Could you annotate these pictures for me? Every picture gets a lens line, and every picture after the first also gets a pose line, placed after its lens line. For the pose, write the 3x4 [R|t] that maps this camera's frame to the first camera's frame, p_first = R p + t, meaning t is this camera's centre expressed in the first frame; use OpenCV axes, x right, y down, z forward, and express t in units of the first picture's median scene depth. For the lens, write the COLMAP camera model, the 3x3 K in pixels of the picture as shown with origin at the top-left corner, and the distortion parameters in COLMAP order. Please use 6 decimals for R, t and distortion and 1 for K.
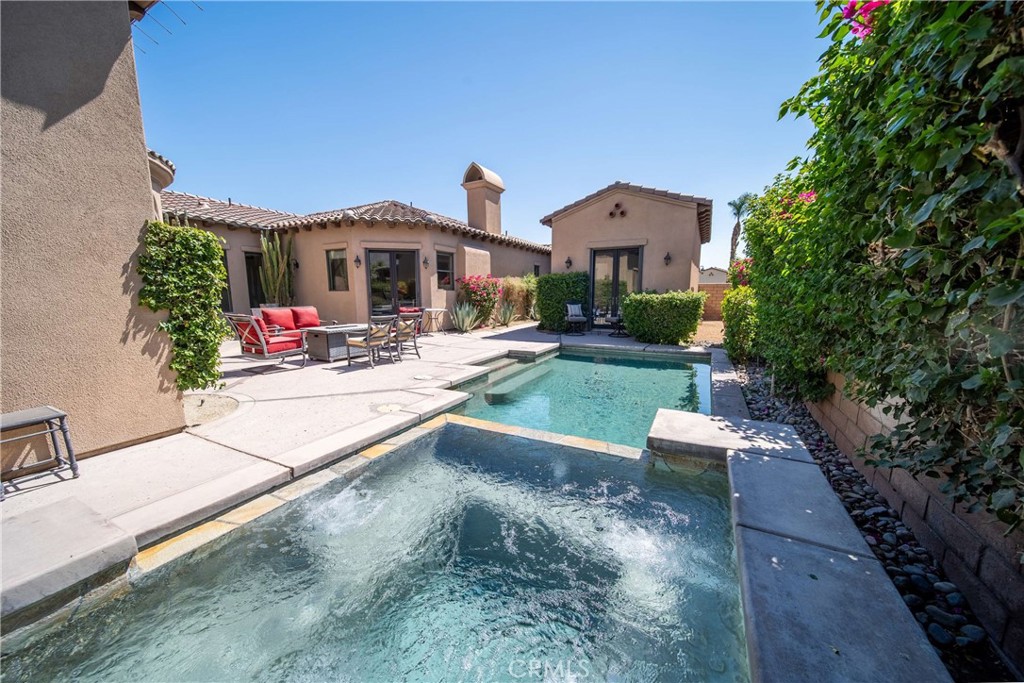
lens RADIAL K [[370.0, 0, 508.9], [0, 370.0, 344.3], [0, 0, 1]] dist [-0.000016, -0.000297]
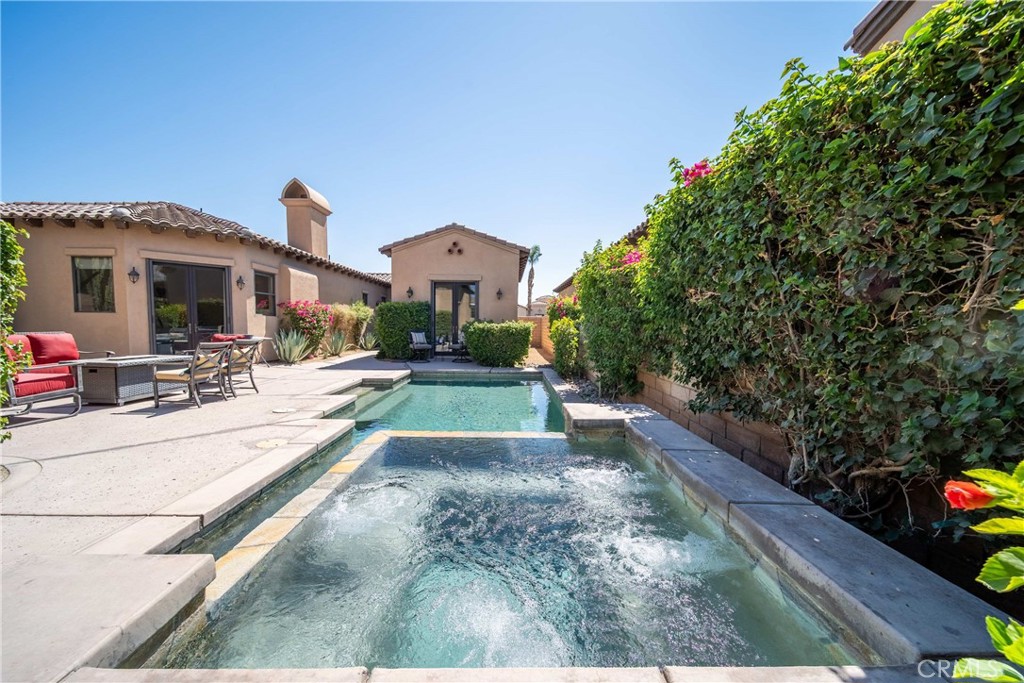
lens RADIAL K [[370.0, 0, 508.9], [0, 370.0, 344.3], [0, 0, 1]] dist [-0.000016, -0.000297]
pose [[0.880379, -0.009113, 0.474183, -0.099079], [0.048739, 0.996260, -0.071342, 0.011850], [-0.471760, 0.085919, 0.877531, -0.023539]]
